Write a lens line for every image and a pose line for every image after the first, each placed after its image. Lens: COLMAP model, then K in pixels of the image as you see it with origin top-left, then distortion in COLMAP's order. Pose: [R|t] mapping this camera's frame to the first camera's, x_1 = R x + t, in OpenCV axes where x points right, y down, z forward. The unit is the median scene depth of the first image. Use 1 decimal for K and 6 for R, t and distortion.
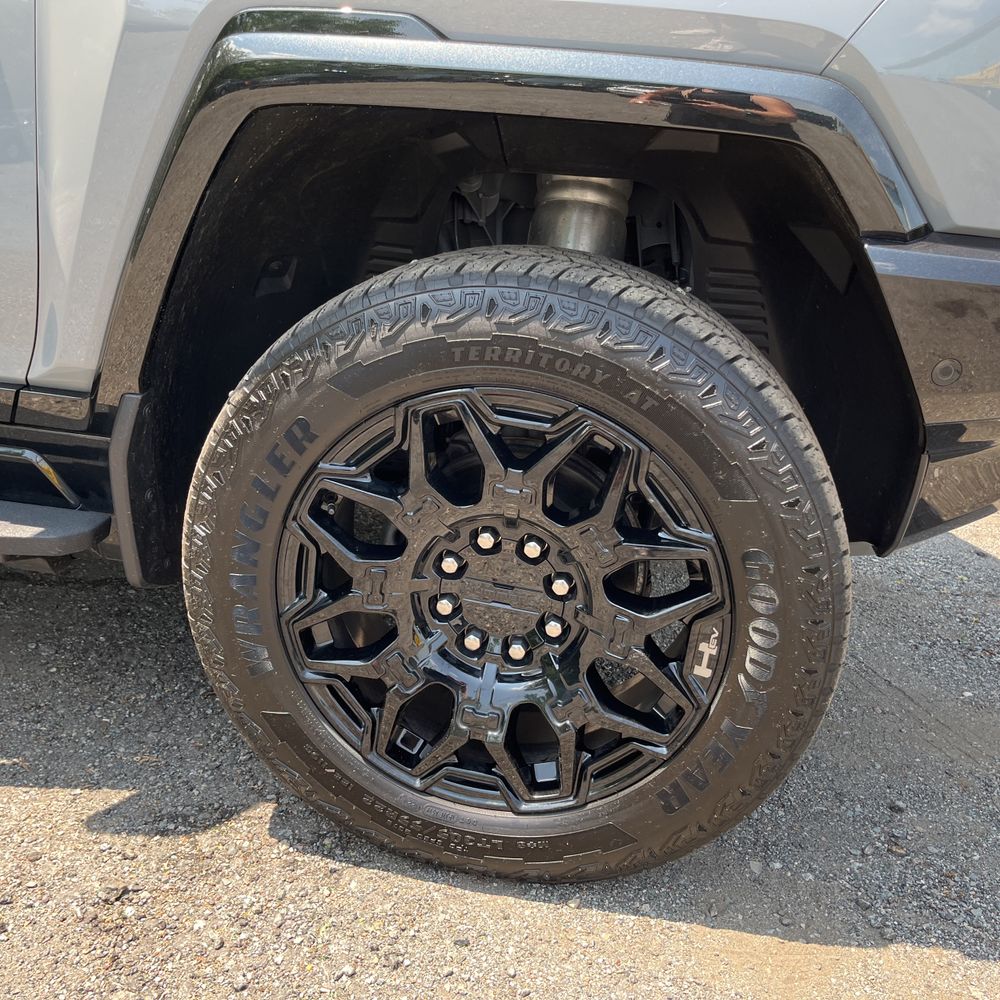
lens RADIAL K [[1014.8, 0, 494.6], [0, 1014.8, 507.7], [0, 0, 1]] dist [0.062107, -0.083581]
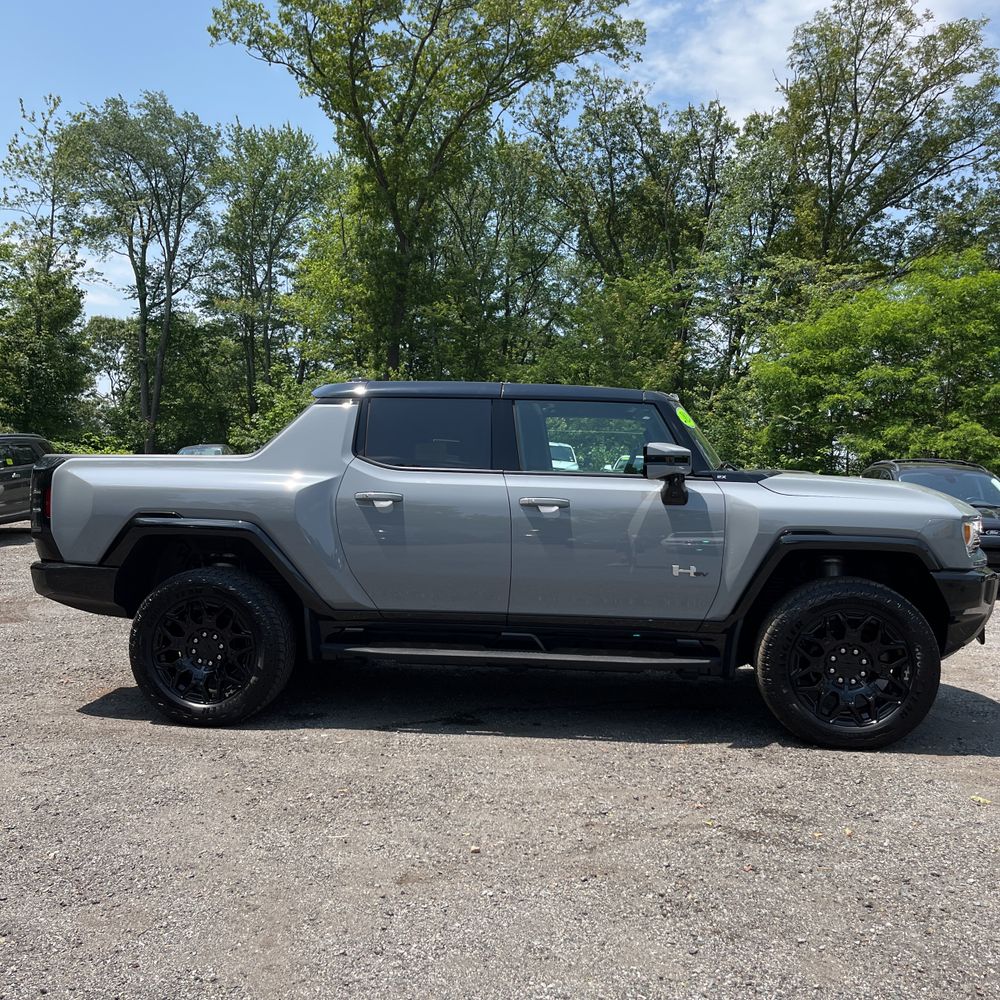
lens RADIAL K [[1022.7, 0, 490.1], [0, 1022.7, 497.5], [0, 0, 1]] dist [0.011183, 0.005347]
pose [[0.997392, -0.052313, 0.049725, -1.569850], [0.065138, 0.949158, -0.307987, 0.615119], [-0.031085, 0.310423, 0.950090, -2.953288]]
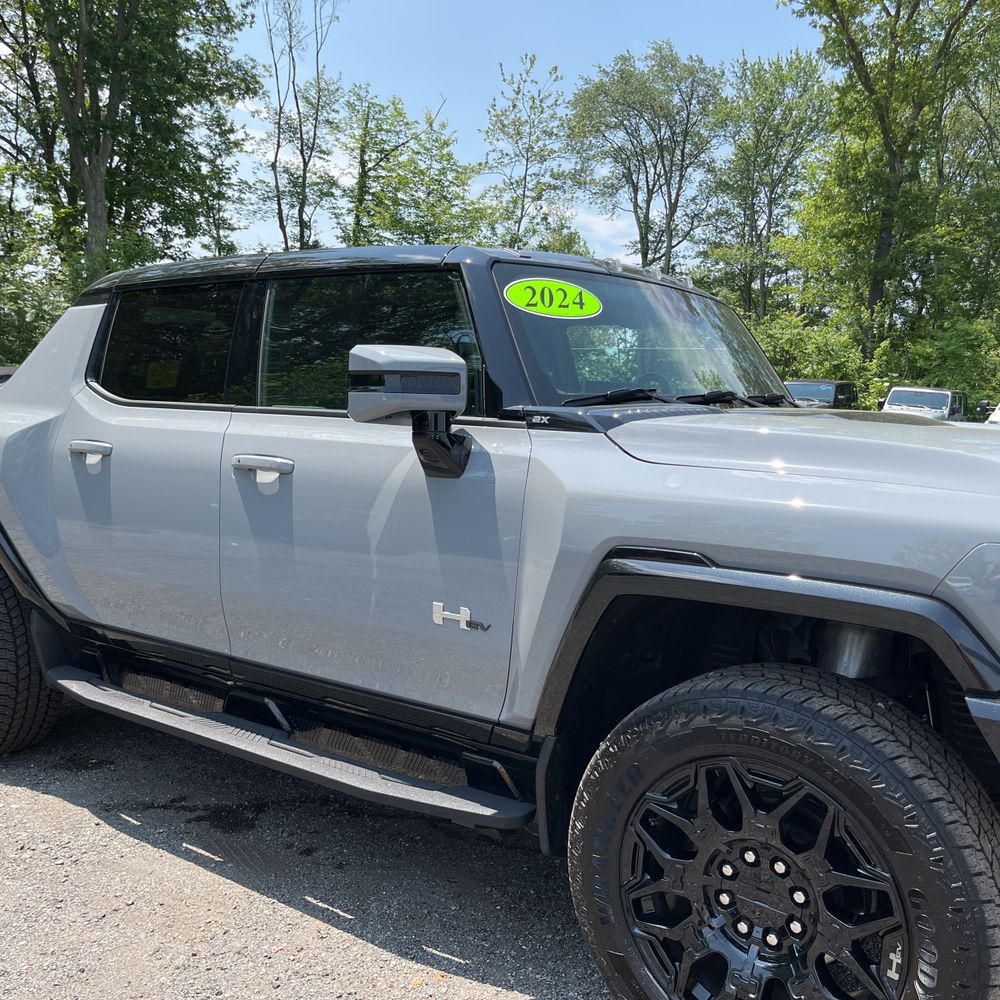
lens RADIAL K [[1022.7, 0, 490.1], [0, 1022.7, 497.5], [0, 0, 1]] dist [0.011183, 0.005347]
pose [[0.892488, -0.011659, -0.450920, 0.358435], [-0.115743, 0.960277, -0.253914, -0.051830], [0.435968, 0.278806, 0.855686, -0.673499]]
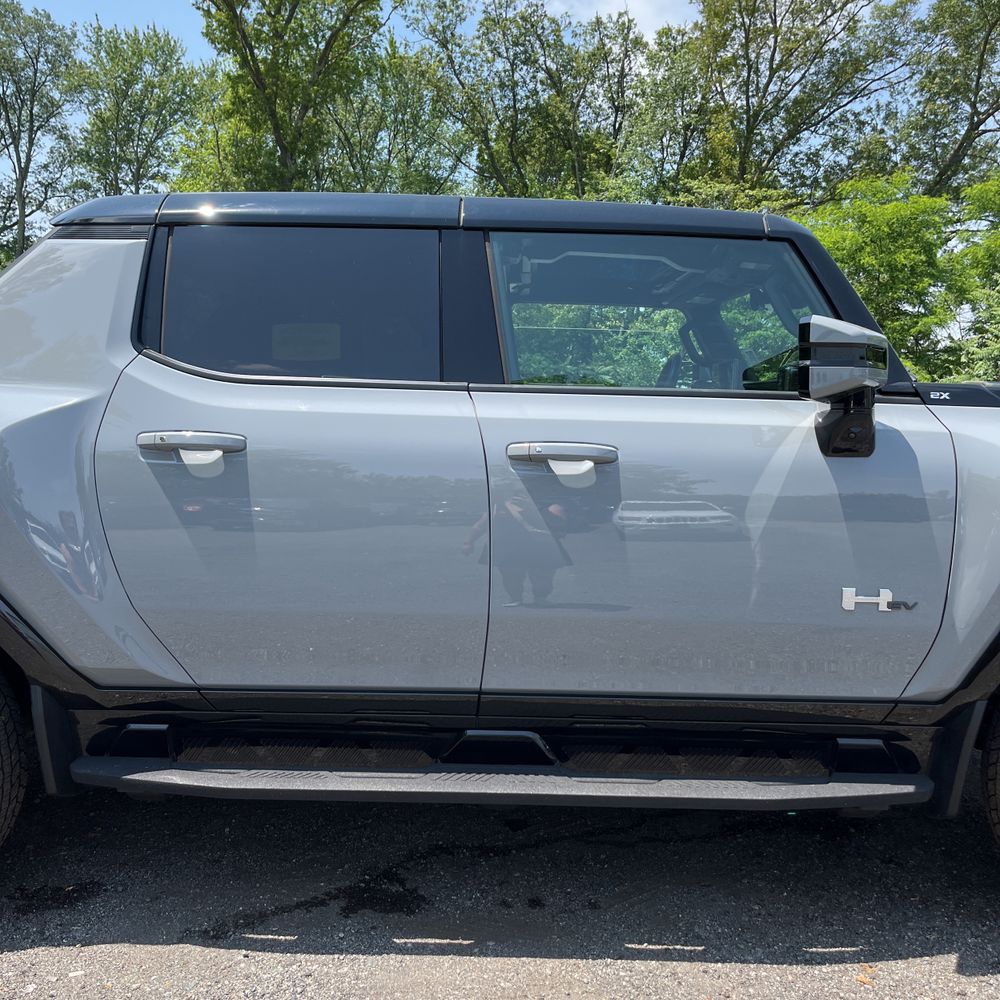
lens RADIAL K [[1014.8, 0, 494.6], [0, 1014.8, 507.7], [0, 0, 1]] dist [0.062107, -0.083581]
pose [[0.985721, -0.066570, 0.154671, -1.564672], [0.102317, 0.966309, -0.236173, -0.109653], [-0.133738, 0.248626, 0.959322, -0.742571]]
